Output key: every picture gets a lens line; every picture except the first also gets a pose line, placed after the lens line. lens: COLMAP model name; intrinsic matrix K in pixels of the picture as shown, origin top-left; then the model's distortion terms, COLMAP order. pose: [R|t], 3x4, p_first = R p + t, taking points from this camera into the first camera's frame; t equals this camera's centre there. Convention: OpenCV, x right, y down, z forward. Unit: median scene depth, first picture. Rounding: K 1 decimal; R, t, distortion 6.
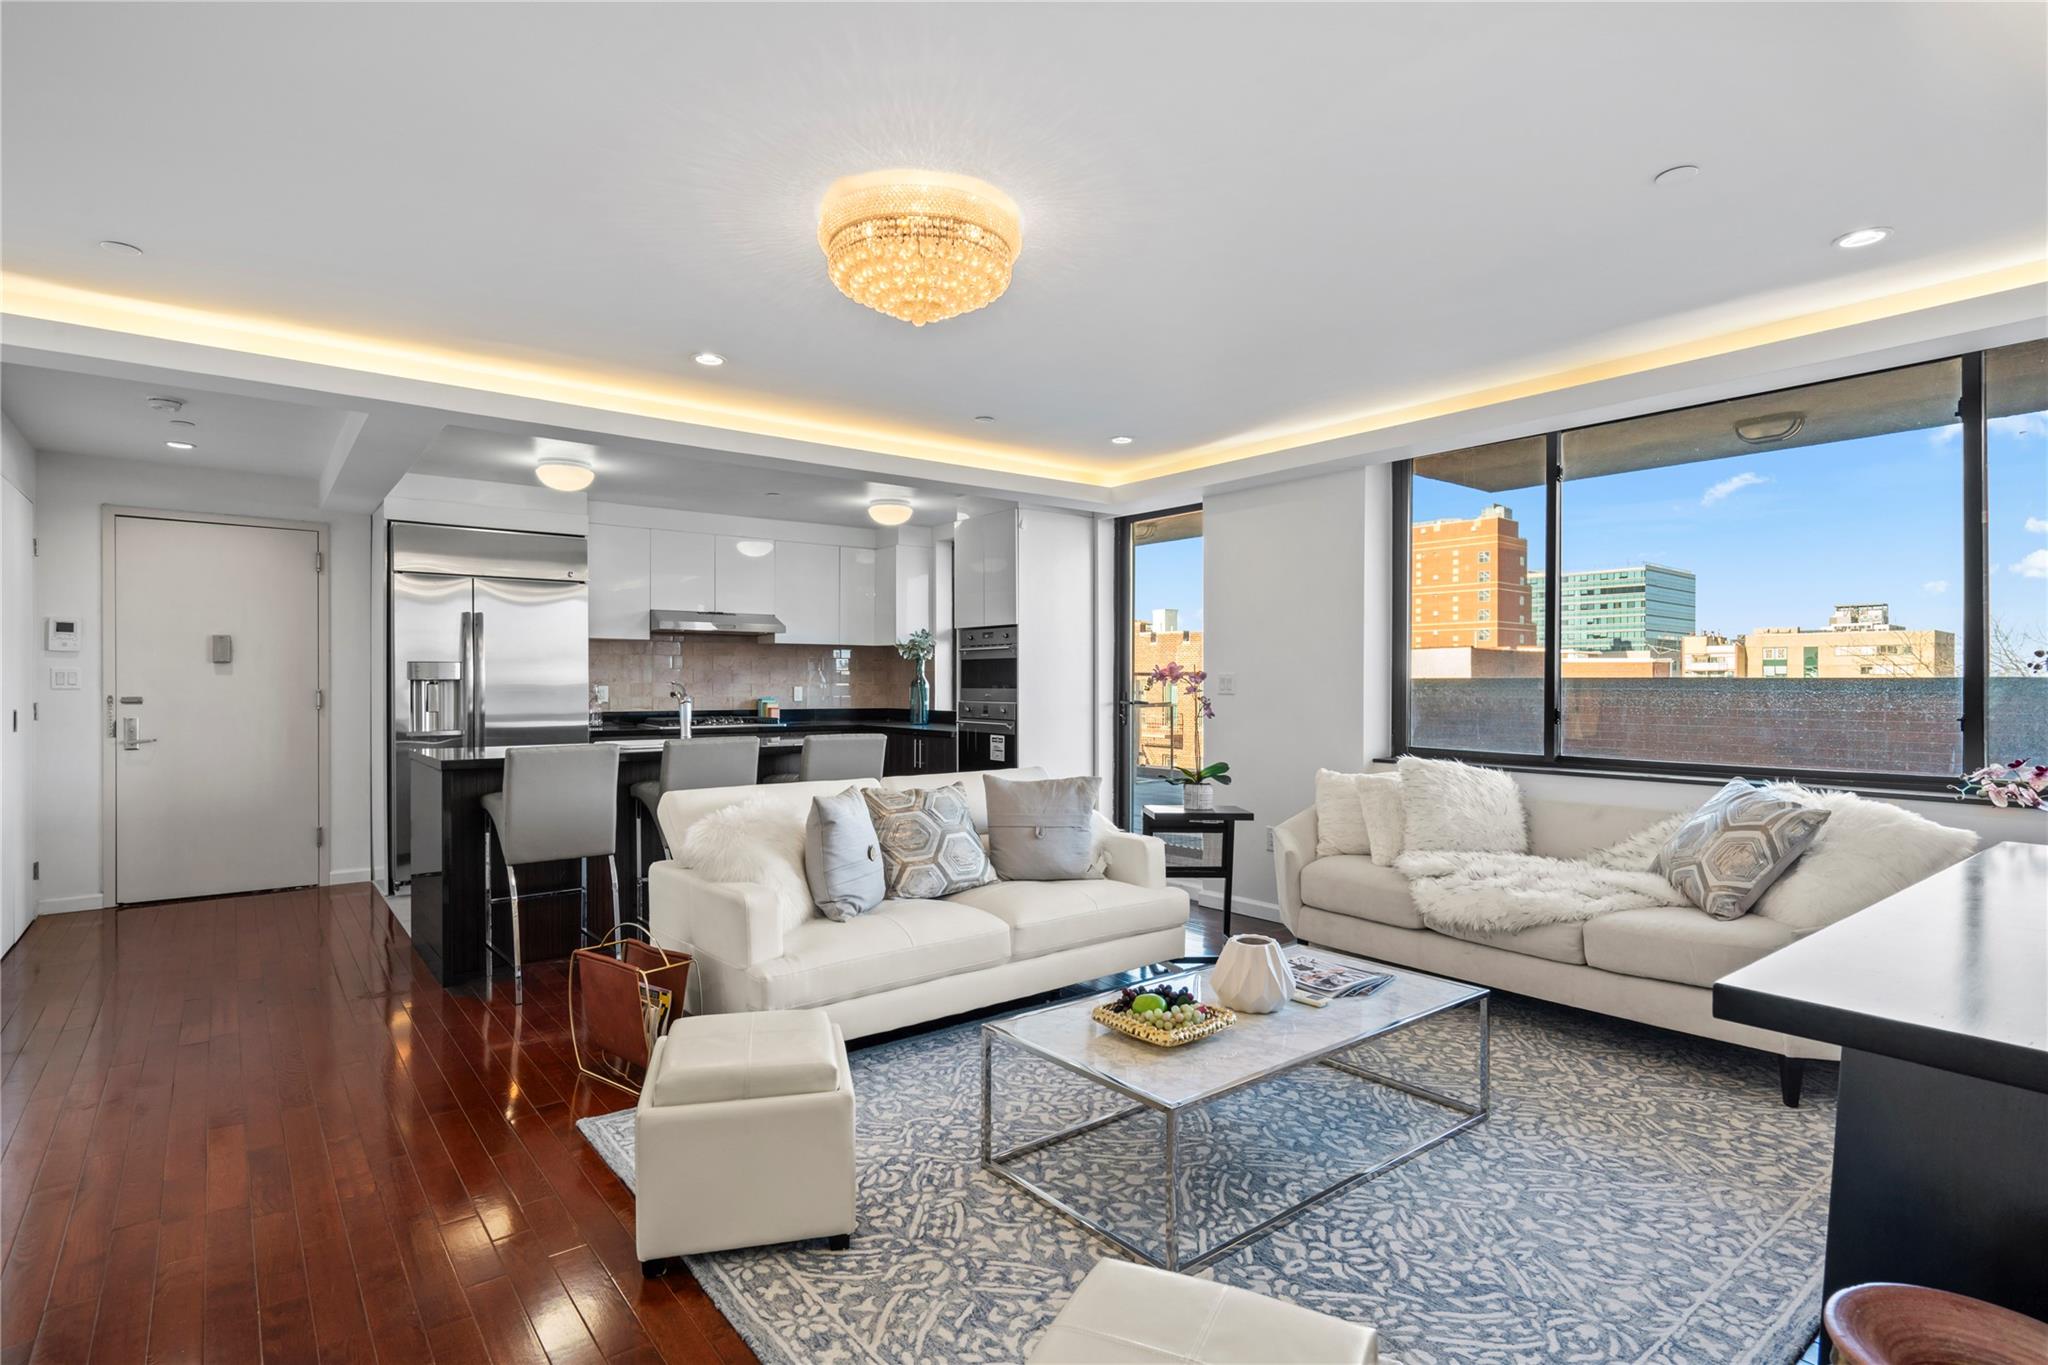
lens RADIAL K [[1019.0, 0, 1010.1], [0, 1019.0, 689.0], [0, 0, 1]] dist [0.001371, 0.000190]
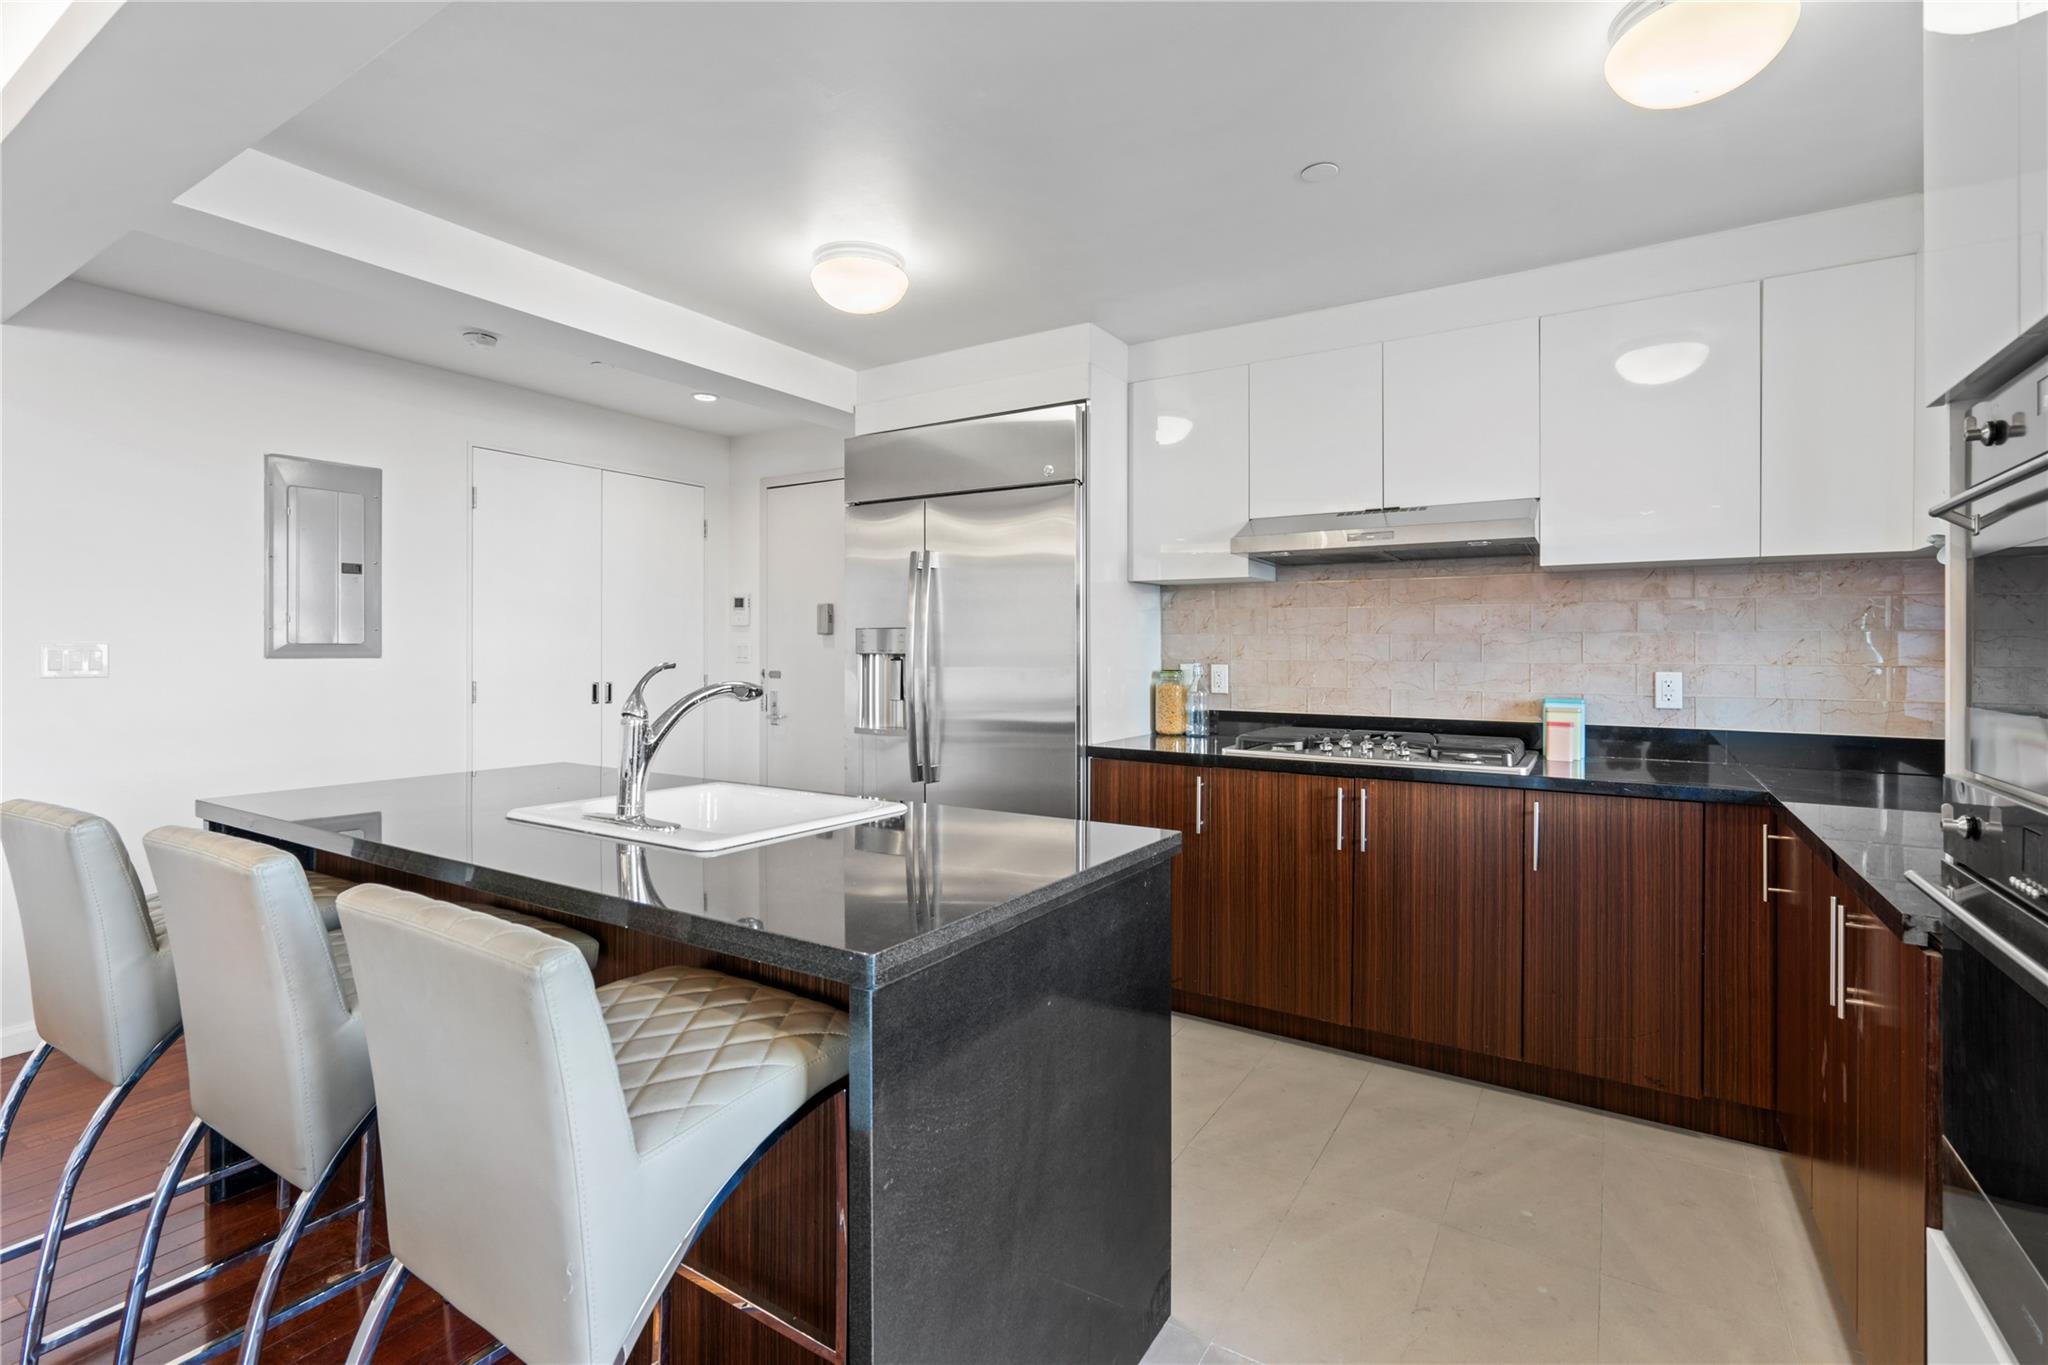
lens RADIAL K [[949.6, 0, 1018.5], [0, 949.6, 669.5], [0, 0, 1]] dist [-0.005574, 0.003197]
pose [[0.328184, 0.015084, -0.944493, 0.067539], [-0.010338, 0.999870, 0.012376, -0.005643], [0.944557, 0.005703, 0.328297, 0.729417]]
